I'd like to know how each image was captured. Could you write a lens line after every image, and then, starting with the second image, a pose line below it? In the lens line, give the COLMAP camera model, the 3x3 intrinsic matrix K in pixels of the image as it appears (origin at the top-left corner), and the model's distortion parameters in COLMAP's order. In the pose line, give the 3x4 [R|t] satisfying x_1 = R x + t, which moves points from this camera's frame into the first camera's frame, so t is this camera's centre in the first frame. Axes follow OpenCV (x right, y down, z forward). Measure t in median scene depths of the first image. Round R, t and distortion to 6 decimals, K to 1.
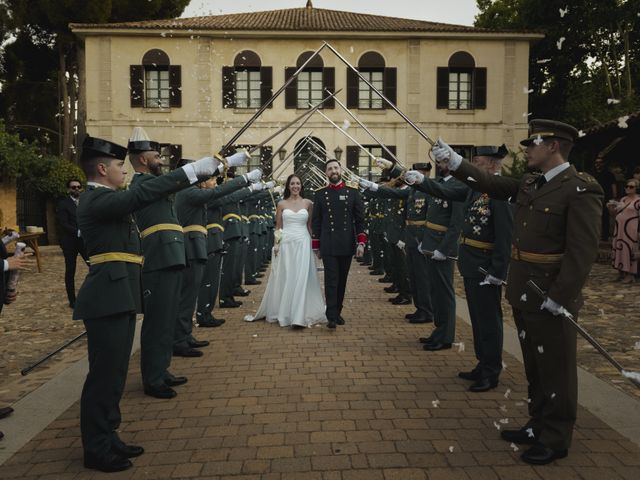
lens RADIAL K [[476.7, 0, 320.0], [0, 476.7, 240.0], [0, 0, 1]] dist [-0.001217, -0.001461]
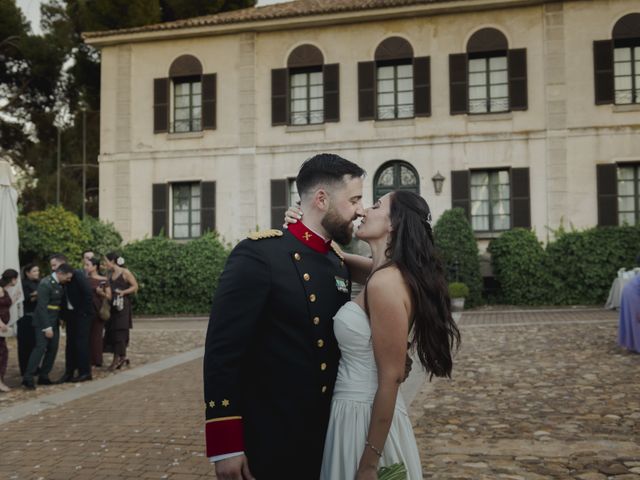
lens RADIAL K [[732.4, 0, 329.4], [0, 732.4, 238.9], [0, 0, 1]] dist [-0.007248, 0.011154]
pose [[0.962398, -0.023579, -0.270618, 0.170737], [-0.004587, 0.994673, -0.102979, -0.000307], [0.271605, 0.100348, 0.957163, 0.003064]]
